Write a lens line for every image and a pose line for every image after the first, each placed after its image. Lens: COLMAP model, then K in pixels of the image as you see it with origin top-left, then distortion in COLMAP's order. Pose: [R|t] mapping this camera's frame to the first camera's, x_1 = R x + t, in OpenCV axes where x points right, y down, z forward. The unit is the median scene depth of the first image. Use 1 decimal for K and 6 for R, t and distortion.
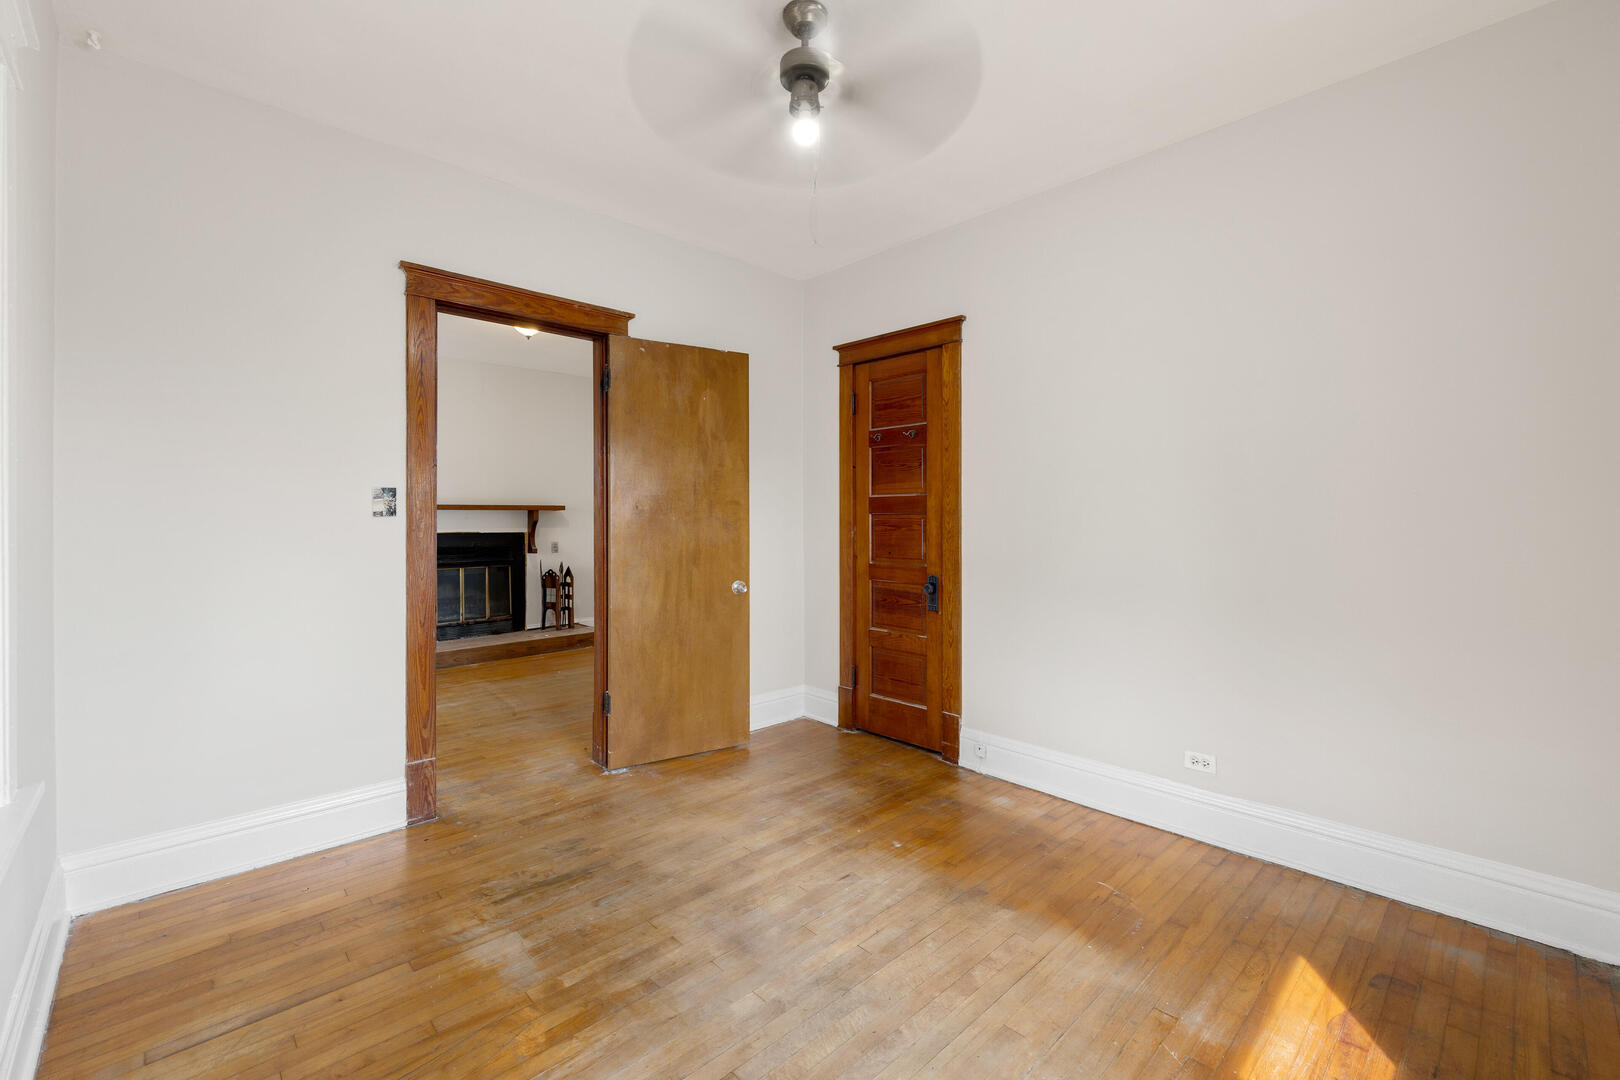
lens RADIAL K [[672.1, 0, 781.2], [0, 672.1, 516.6], [0, 0, 1]] dist [0.015727, -0.003409]
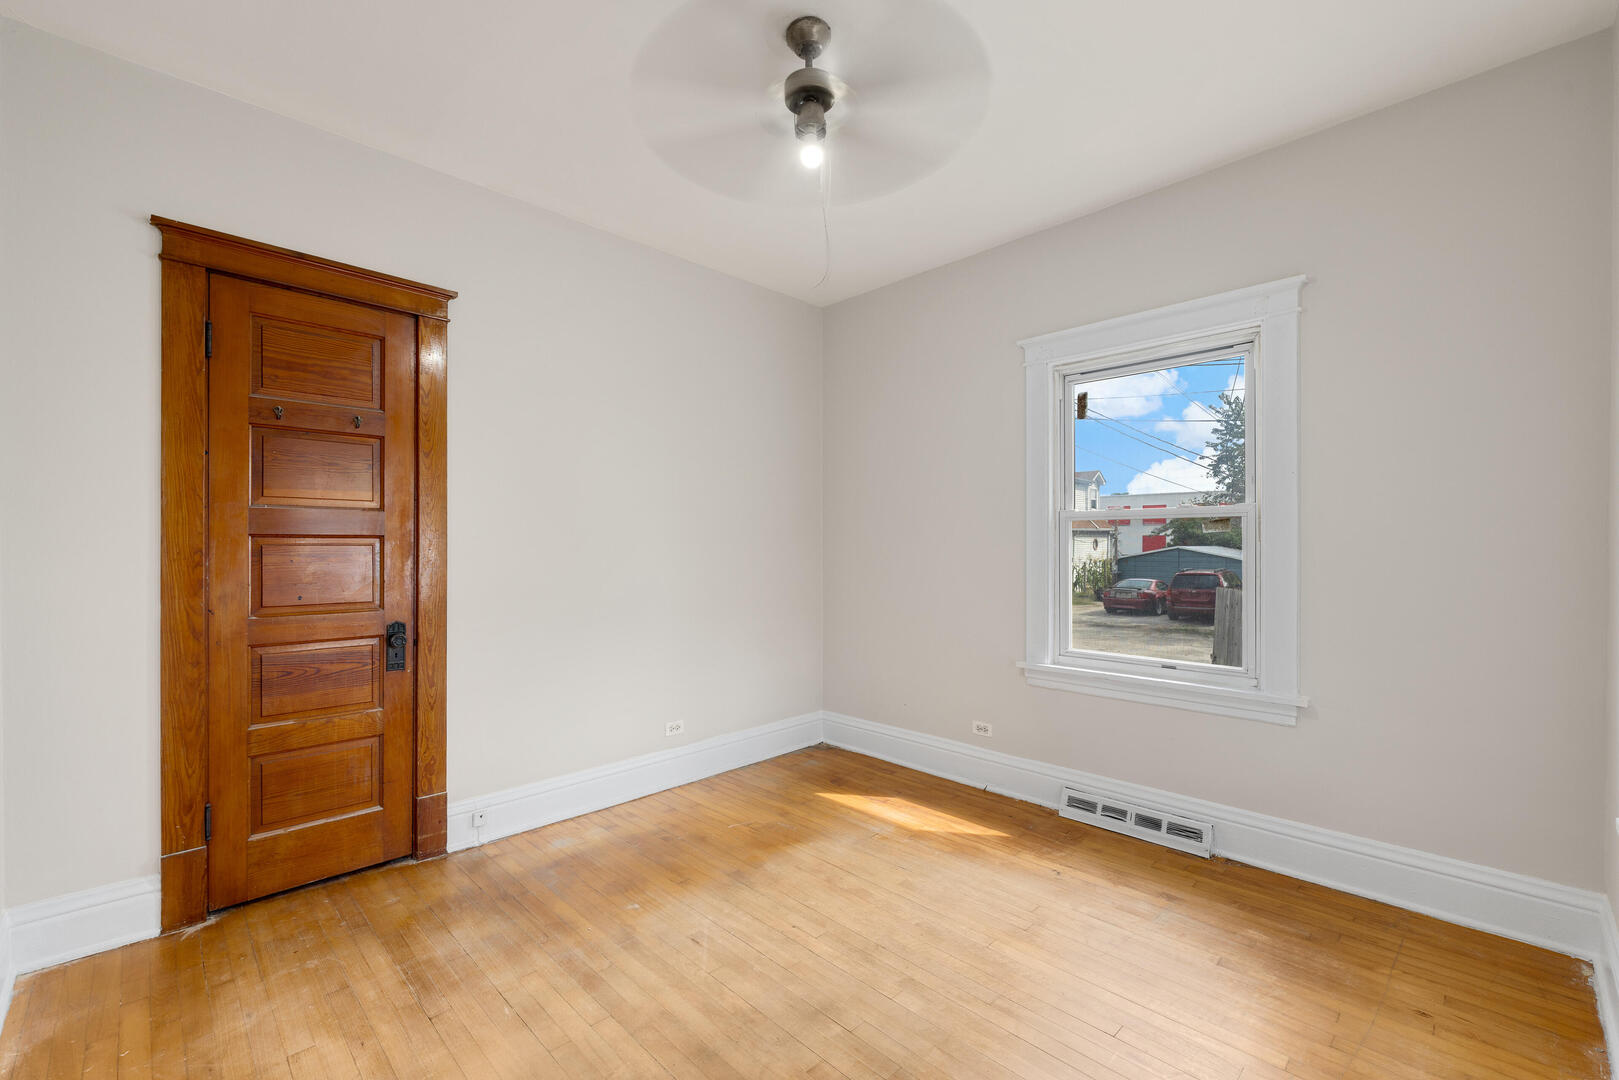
lens RADIAL K [[671.7, 0, 817.8], [0, 671.7, 547.8], [0, 0, 1]] dist [0.015727, -0.003409]
pose [[-0.026768, -0.002078, 0.999640, -0.683818], [-0.005921, 0.999981, 0.001920, 0.003257], [-0.999624, -0.005867, -0.026779, 0.725463]]
